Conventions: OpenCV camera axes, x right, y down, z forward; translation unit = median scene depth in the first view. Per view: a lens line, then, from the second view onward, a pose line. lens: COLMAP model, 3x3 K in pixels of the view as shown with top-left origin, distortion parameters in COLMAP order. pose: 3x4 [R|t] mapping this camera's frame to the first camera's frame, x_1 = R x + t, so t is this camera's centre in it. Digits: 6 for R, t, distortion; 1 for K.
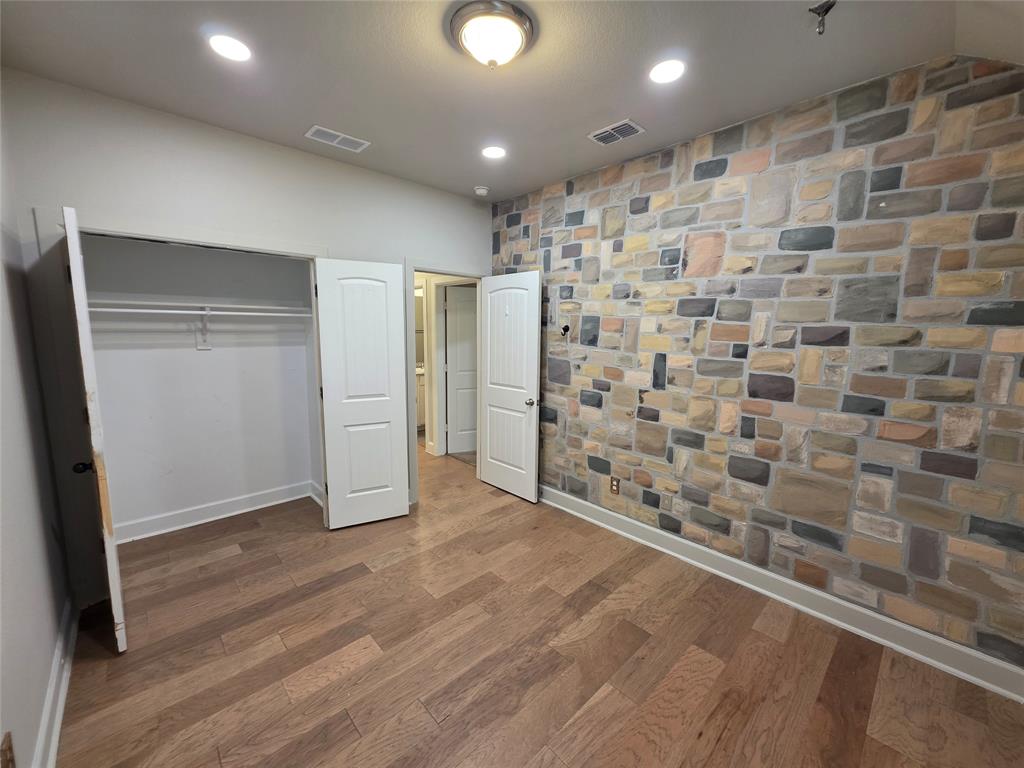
lens RADIAL K [[407.6, 0, 510.8], [0, 407.6, 381.3], [0, 0, 1]] dist [0.001566, -0.000171]
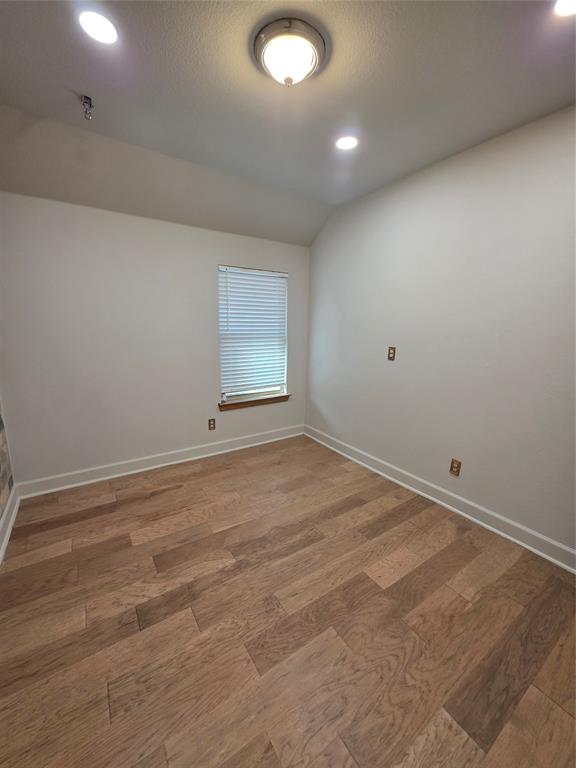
lens RADIAL K [[305.7, 0, 291.9], [0, 305.7, 382.3], [0, 0, 1]] dist [0.001566, -0.000171]
pose [[-0.986975, -0.059871, 0.149317, -0.198287], [-0.008639, 0.946554, 0.322431, -0.205861], [-0.160640, 0.316942, -0.934742, 1.747156]]
